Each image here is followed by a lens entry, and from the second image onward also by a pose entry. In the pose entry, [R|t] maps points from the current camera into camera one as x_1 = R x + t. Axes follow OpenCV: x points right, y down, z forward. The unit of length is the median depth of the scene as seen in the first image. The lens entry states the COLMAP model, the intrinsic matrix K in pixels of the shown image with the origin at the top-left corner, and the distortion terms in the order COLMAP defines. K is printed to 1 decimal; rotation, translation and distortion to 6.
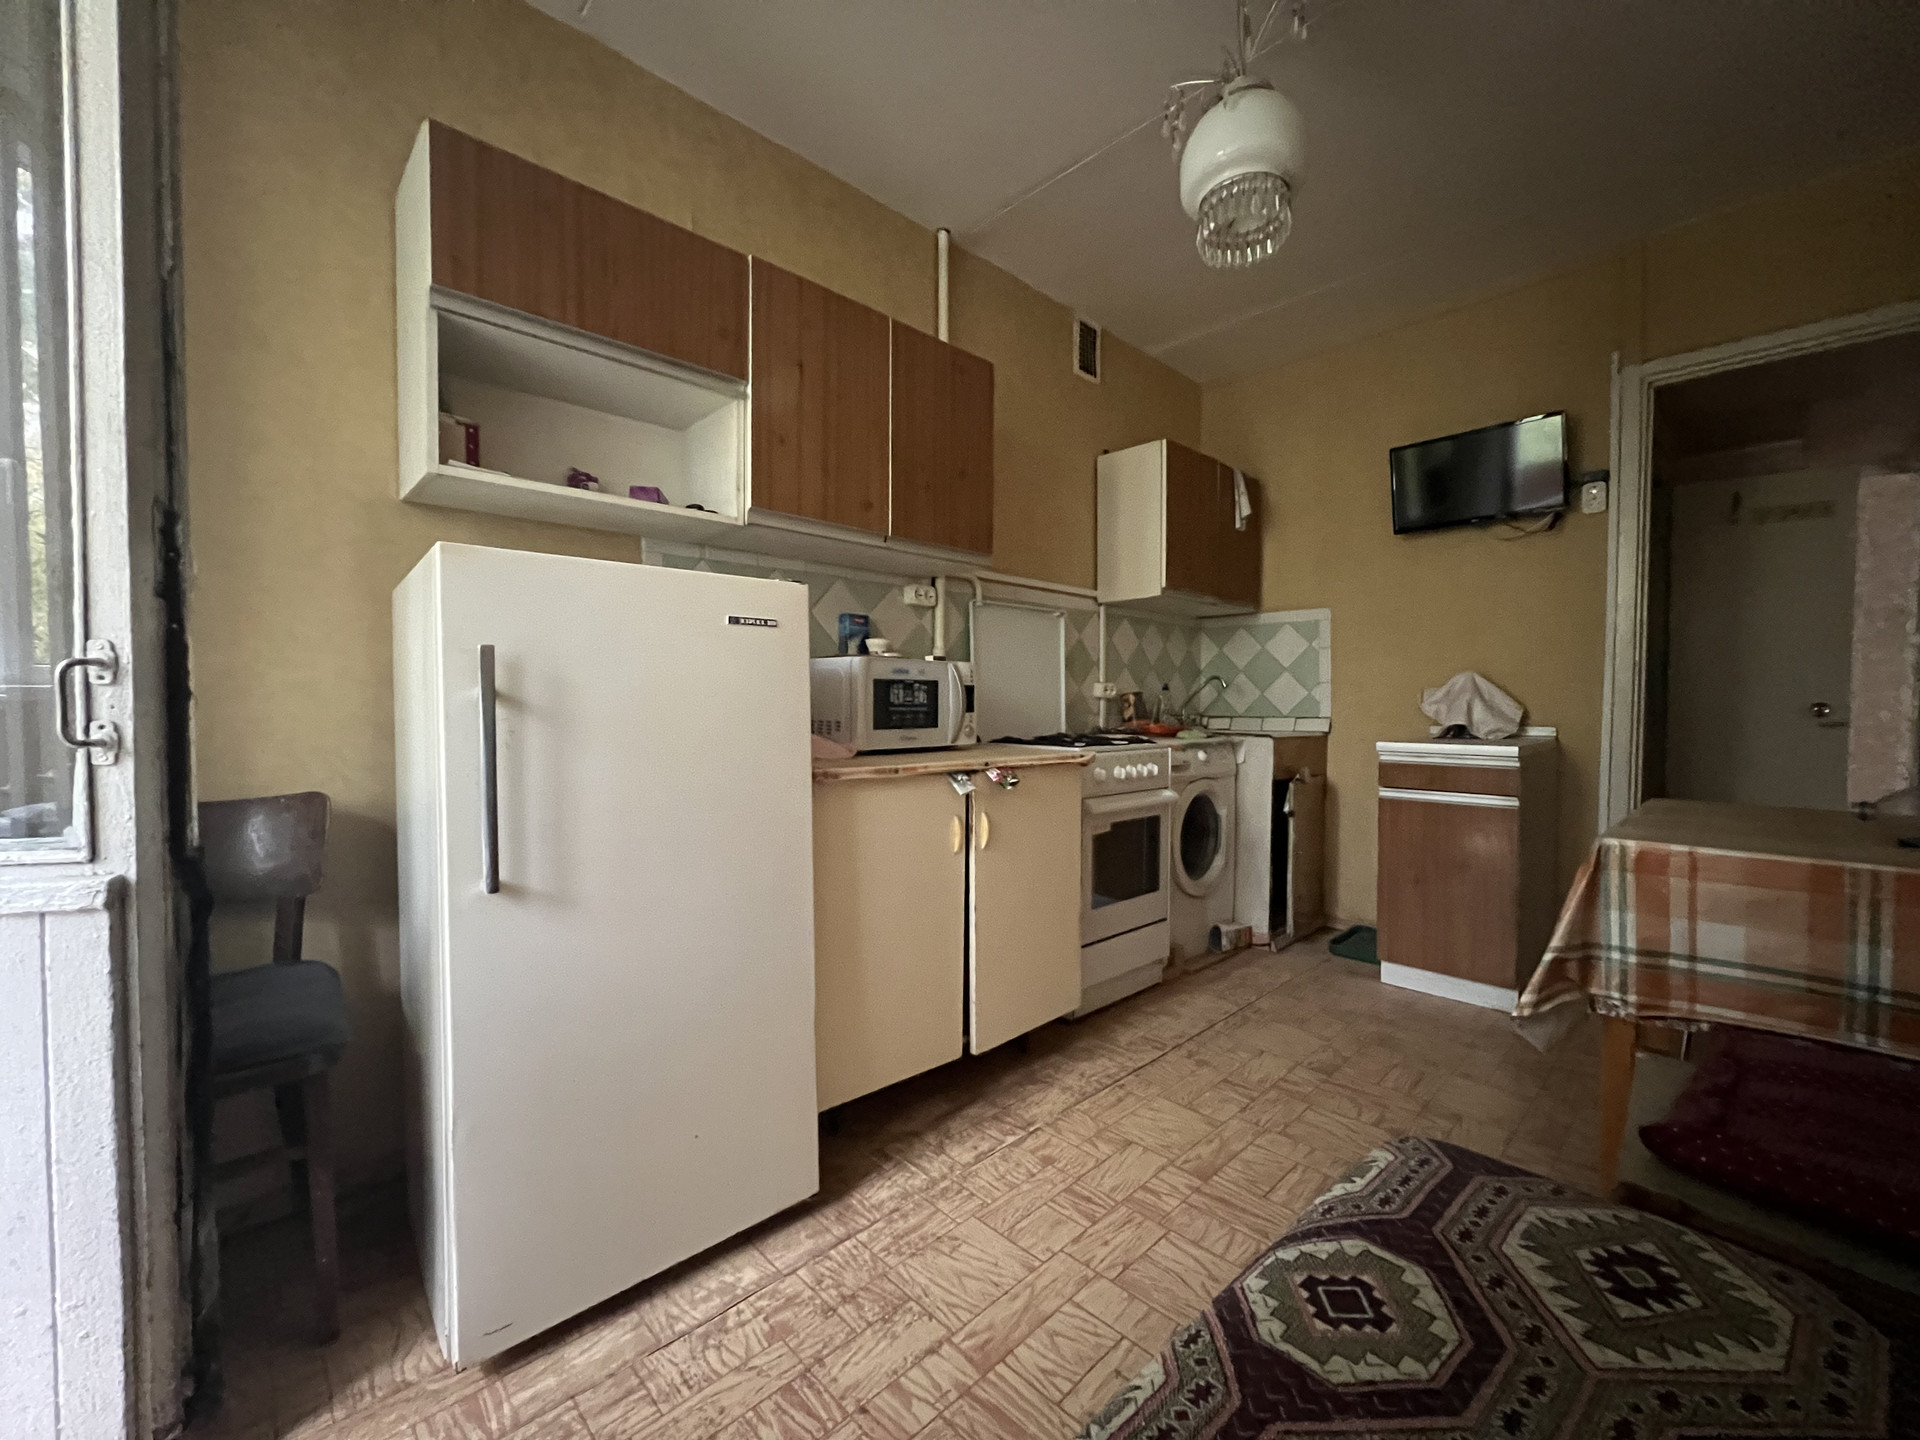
lens RADIAL K [[778.6, 0, 955.5], [0, 778.6, 724.2], [0, 0, 1]] dist [-0.000971, -0.000114]
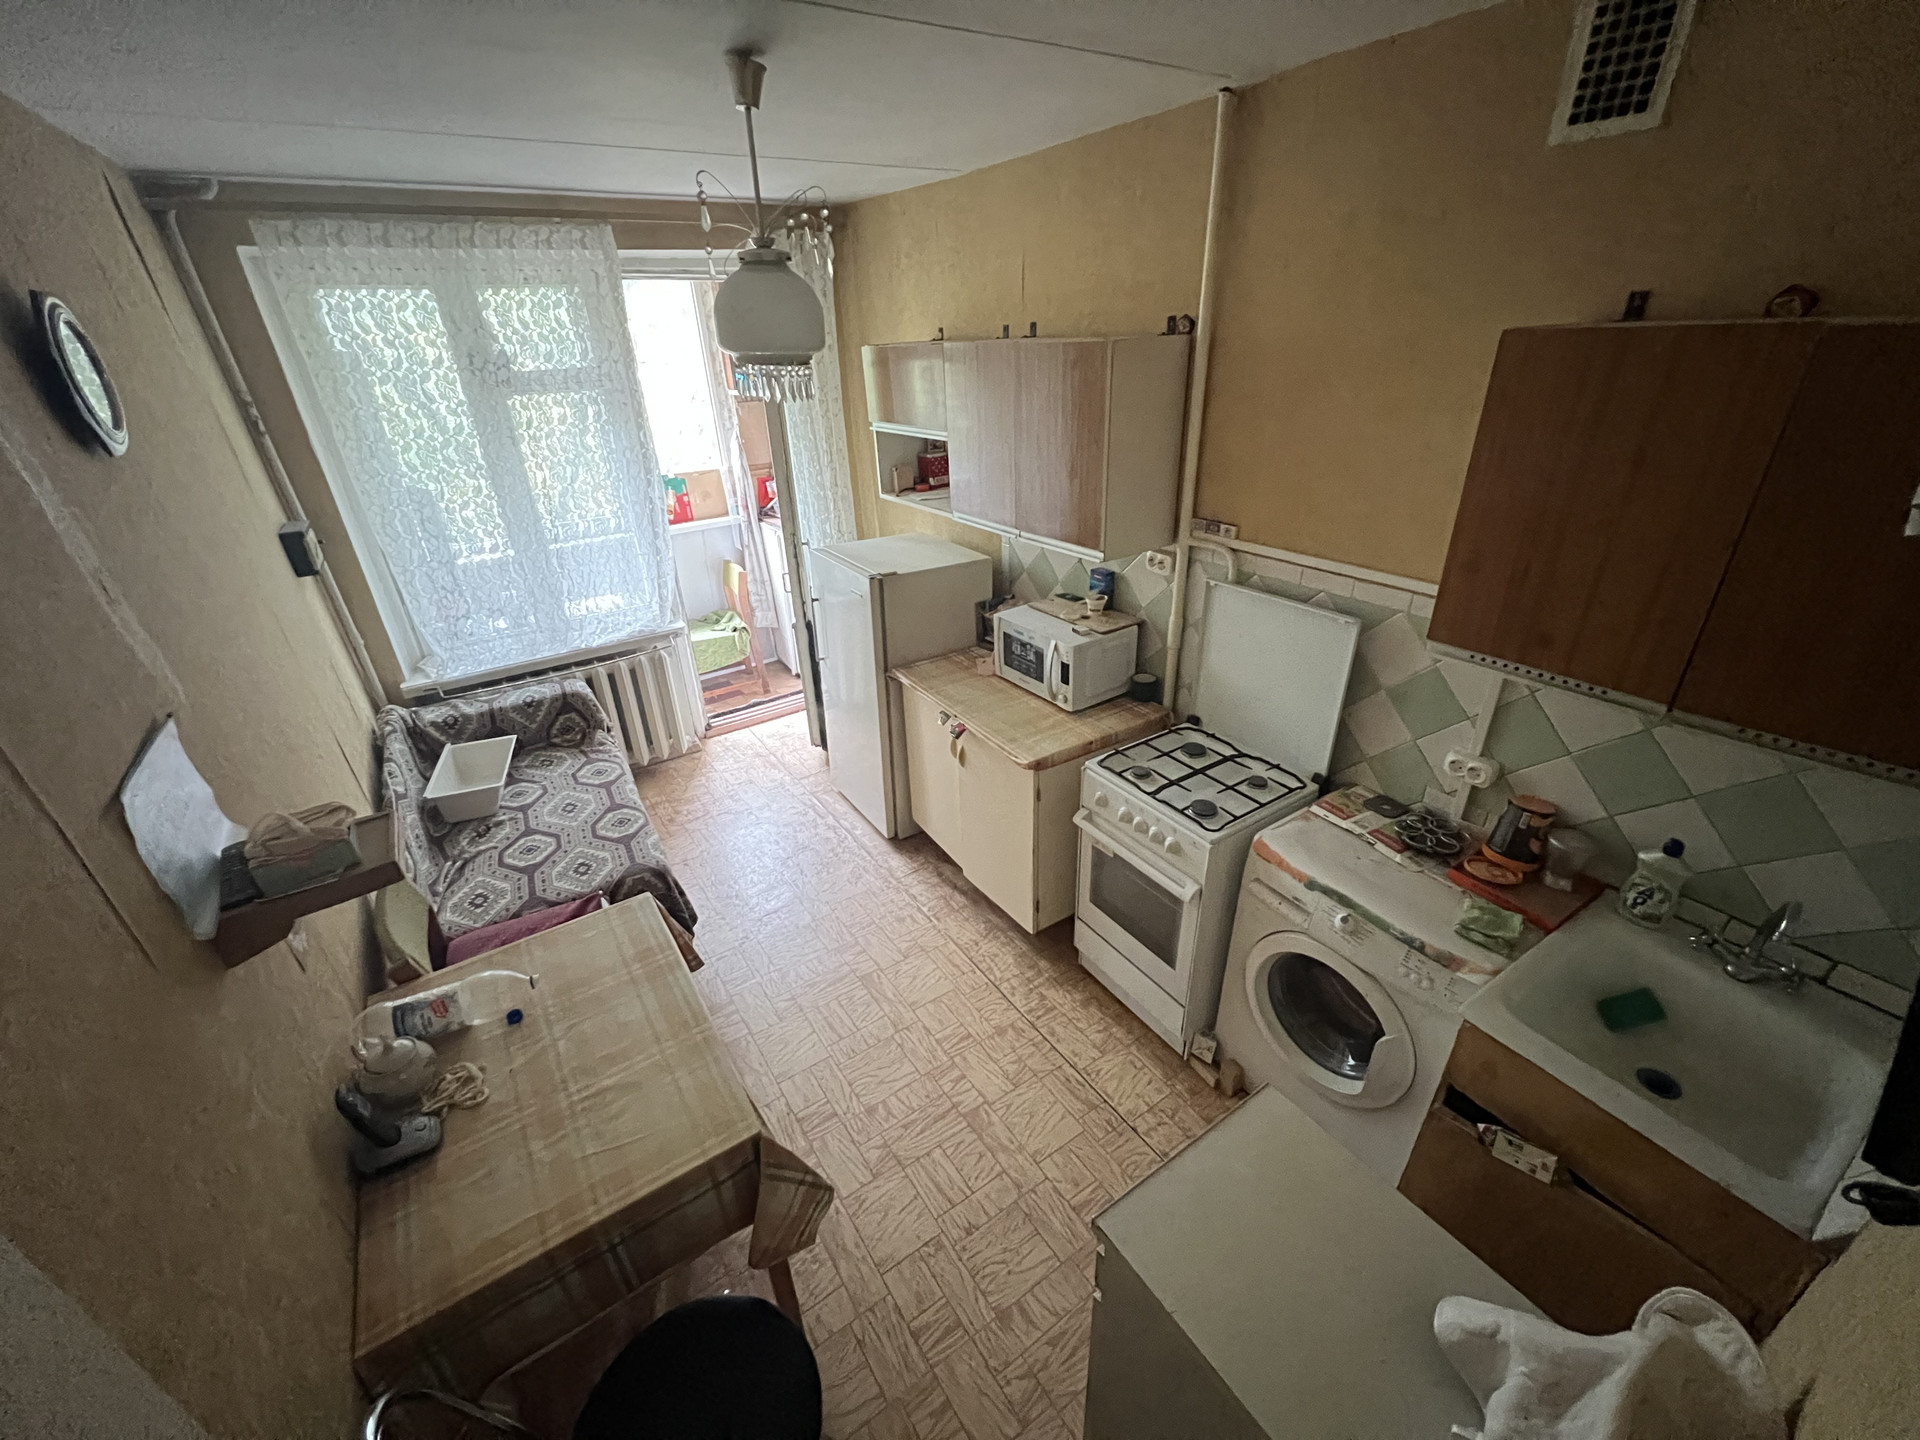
lens RADIAL K [[778.6, 0, 957.5], [0, 778.6, 727.2], [0, 0, 1]] dist [-0.000971, -0.000114]
pose [[-0.176655, 0.459403, -0.870483, 1.168925], [0.013004, 0.885405, 0.464639, -0.538479], [0.984187, 0.070761, -0.162386, 1.112268]]
